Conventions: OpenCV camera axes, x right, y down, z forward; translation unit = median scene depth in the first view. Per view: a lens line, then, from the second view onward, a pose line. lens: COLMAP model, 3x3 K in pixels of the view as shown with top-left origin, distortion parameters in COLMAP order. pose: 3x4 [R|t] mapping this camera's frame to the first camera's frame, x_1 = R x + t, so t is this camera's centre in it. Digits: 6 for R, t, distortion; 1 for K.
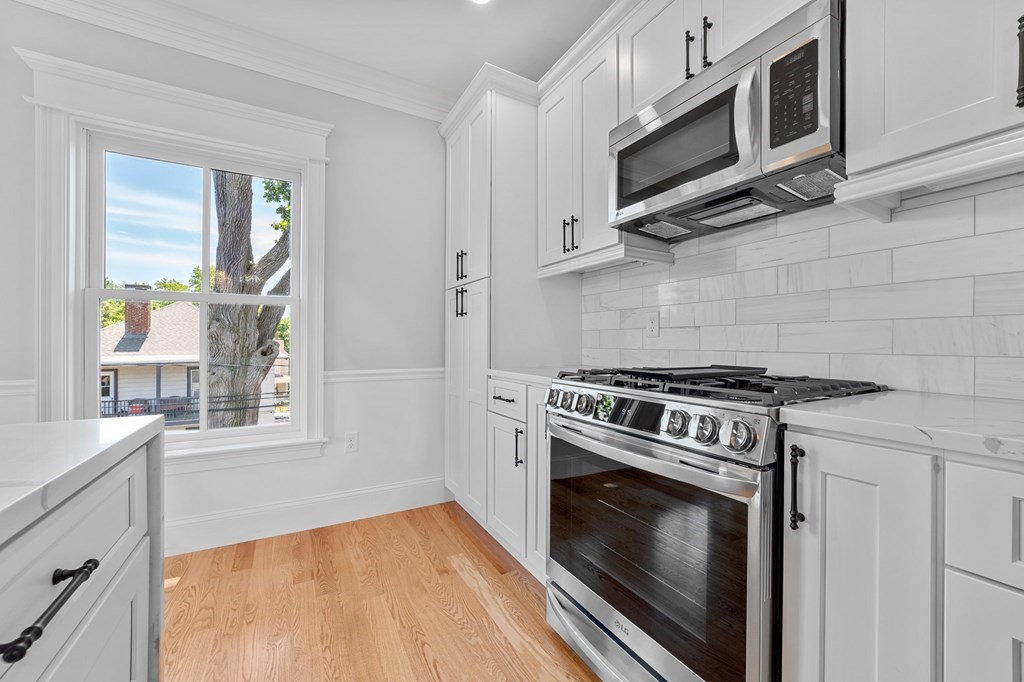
lens RADIAL K [[401.9, 0, 513.1], [0, 401.9, 340.1], [0, 0, 1]] dist [-0.020864, 0.007001]
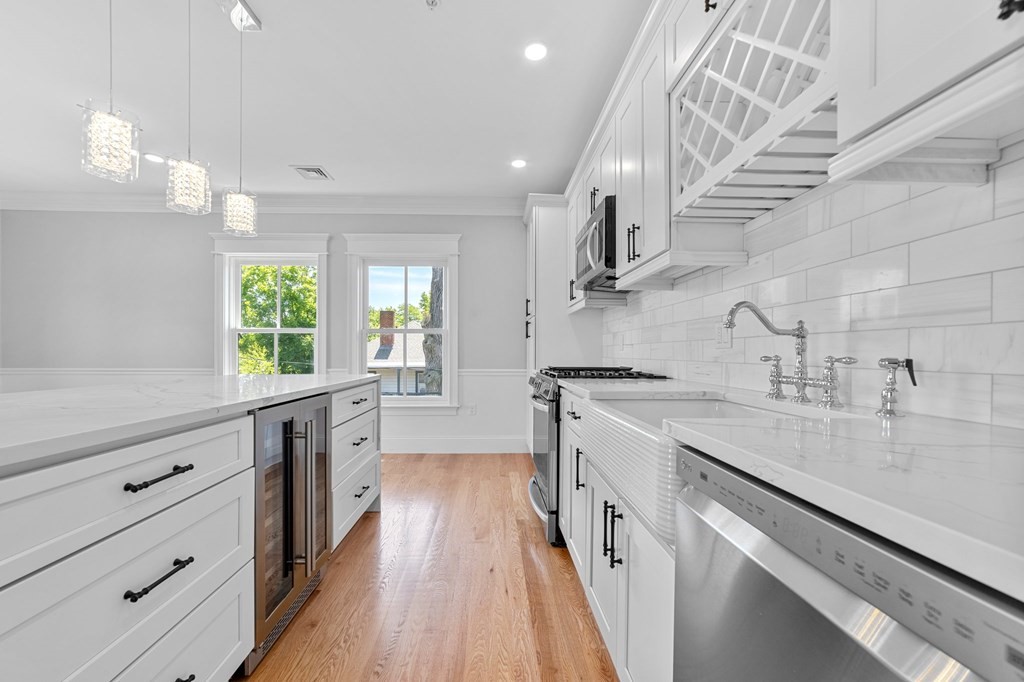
lens RADIAL K [[401.9, 0, 500.9], [0, 401.9, 352.5], [0, 0, 1]] dist [-0.020864, 0.007001]
pose [[0.885290, -0.000623, -0.465040, 0.604288], [0.003287, 0.999983, 0.004917, -0.007216], [0.465029, -0.005882, 0.885276, -0.583512]]
